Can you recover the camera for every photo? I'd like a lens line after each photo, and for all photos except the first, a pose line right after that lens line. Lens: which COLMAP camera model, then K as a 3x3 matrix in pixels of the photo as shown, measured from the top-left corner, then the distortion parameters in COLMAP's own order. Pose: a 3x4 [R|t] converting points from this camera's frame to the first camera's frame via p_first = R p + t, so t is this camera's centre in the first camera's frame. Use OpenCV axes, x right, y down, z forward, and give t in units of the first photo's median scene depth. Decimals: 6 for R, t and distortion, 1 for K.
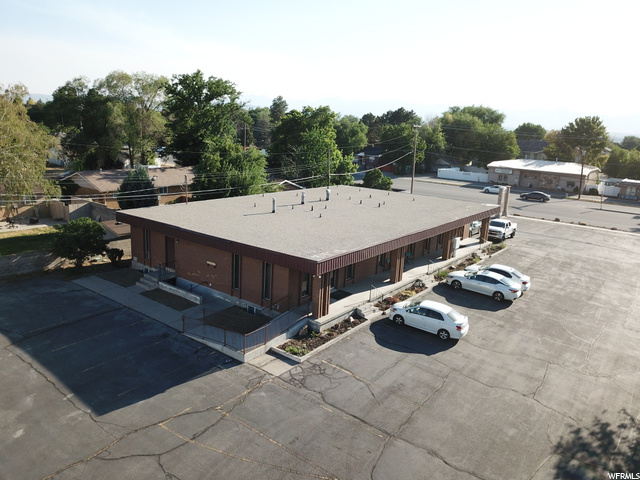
lens RADIAL K [[493.2, 0, 320.0], [0, 493.2, 240.0], [0, 0, 1]] dist [-0.005342, 0.001796]
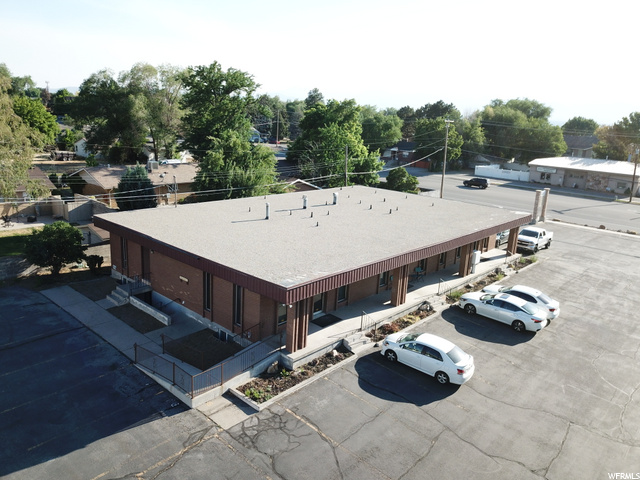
lens RADIAL K [[493.2, 0, 320.0], [0, 493.2, 240.0], [0, 0, 1]] dist [-0.005342, 0.001796]
pose [[0.996353, 0.025016, -0.081573, 0.076861], [-0.023802, 0.999591, 0.015821, -0.034836], [0.081936, -0.013822, 0.996542, 0.113608]]
